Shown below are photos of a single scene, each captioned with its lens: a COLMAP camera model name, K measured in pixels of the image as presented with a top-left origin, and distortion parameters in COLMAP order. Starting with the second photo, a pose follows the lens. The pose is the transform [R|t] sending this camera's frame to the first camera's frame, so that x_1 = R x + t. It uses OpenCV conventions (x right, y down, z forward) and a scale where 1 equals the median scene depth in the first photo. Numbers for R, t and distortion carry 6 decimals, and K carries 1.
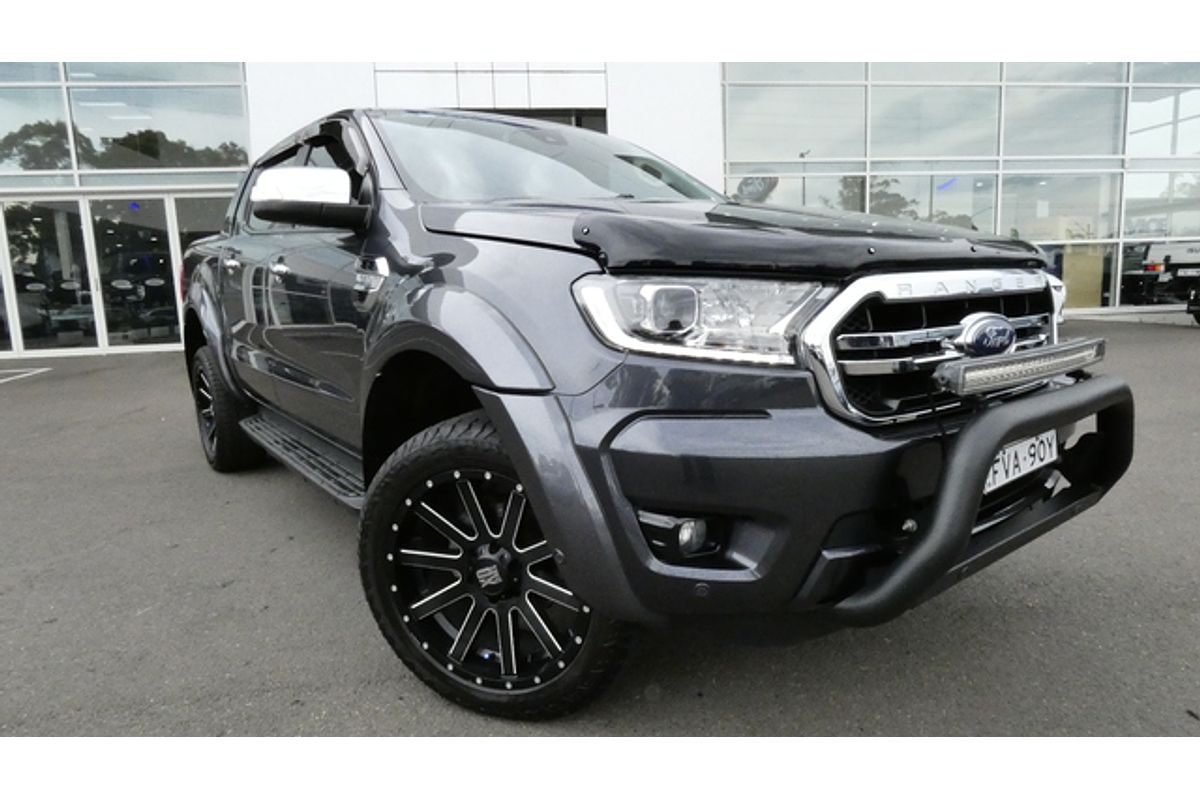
lens RADIAL K [[750.6, 0, 600.0], [0, 750.6, 400.0], [0, 0, 1]] dist [-0.003678, -0.004052]
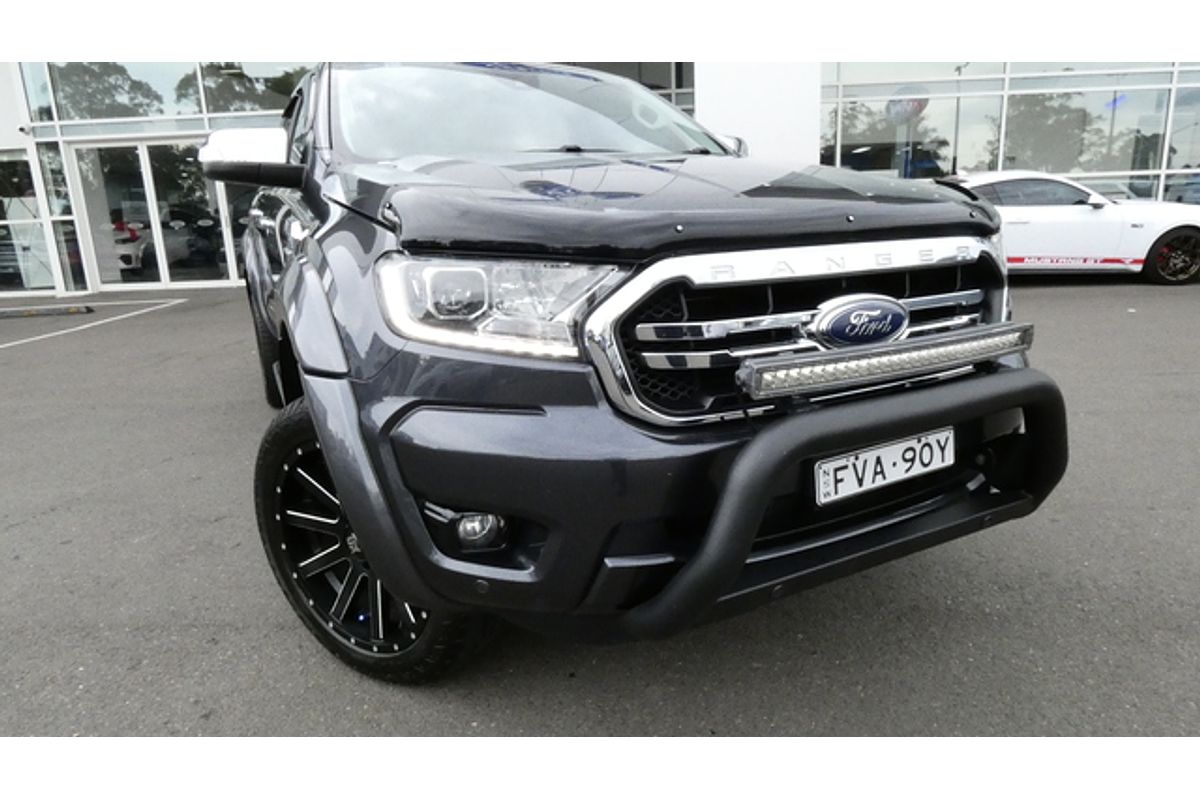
lens RADIAL K [[748.6, 0, 604.2], [0, 748.6, 403.1], [0, 0, 1]] dist [-0.006936, -0.004358]
pose [[0.982036, 0.043023, -0.183722, 0.377387], [-0.024938, 0.994711, 0.099638, -0.068019], [0.187037, -0.093266, 0.977915, 0.089914]]
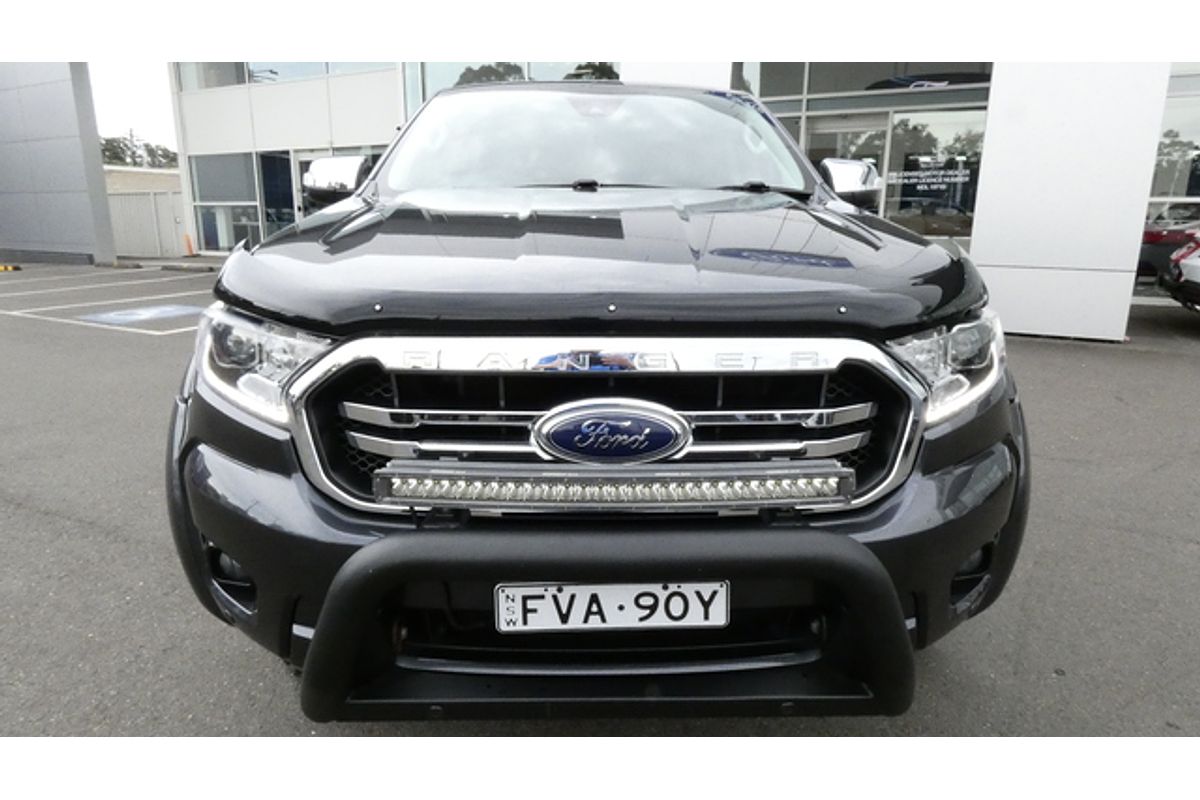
lens RADIAL K [[748.6, 0, 604.2], [0, 748.6, 403.1], [0, 0, 1]] dist [-0.006936, -0.004358]
pose [[0.785534, 0.188819, -0.589308, 0.904918], [-0.123650, 0.981000, 0.149498, -0.211604], [0.606339, -0.044568, 0.793956, 0.412433]]
